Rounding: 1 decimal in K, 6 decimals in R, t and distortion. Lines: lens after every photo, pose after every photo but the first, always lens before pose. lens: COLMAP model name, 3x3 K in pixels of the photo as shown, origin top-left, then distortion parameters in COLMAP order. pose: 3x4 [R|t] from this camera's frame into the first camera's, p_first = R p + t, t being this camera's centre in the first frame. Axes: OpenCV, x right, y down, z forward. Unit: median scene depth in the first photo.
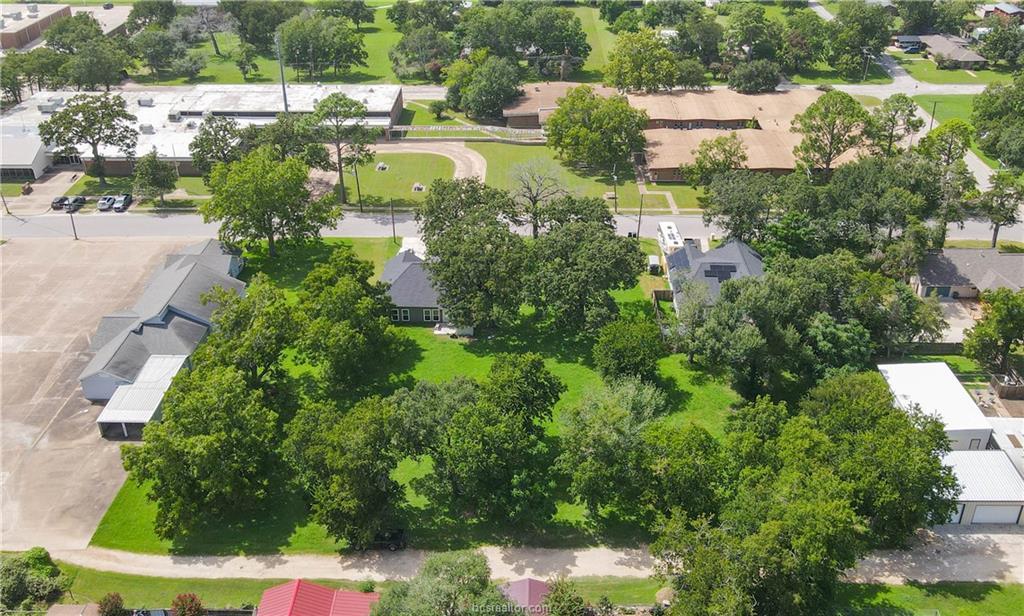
lens RADIAL K [[1030.0, 0, 549.4], [0, 1030.0, 308.6], [0, 0, 1]] dist [0.008210, 0.000913]
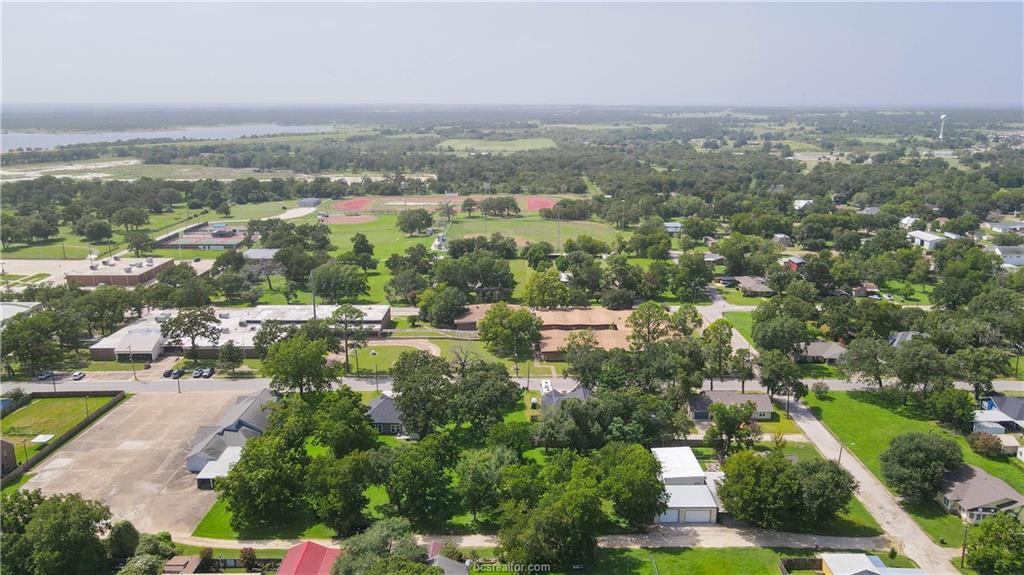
lens RADIAL K [[806.5, 0, 512.0], [0, 806.5, 287.5], [0, 0, 1]] dist [0.005510, 0.006040]
pose [[0.999995, -0.000648, -0.003175, 0.054563], [-0.000181, 0.967126, -0.254297, 0.082188], [0.003235, 0.254296, 0.967121, -0.221915]]
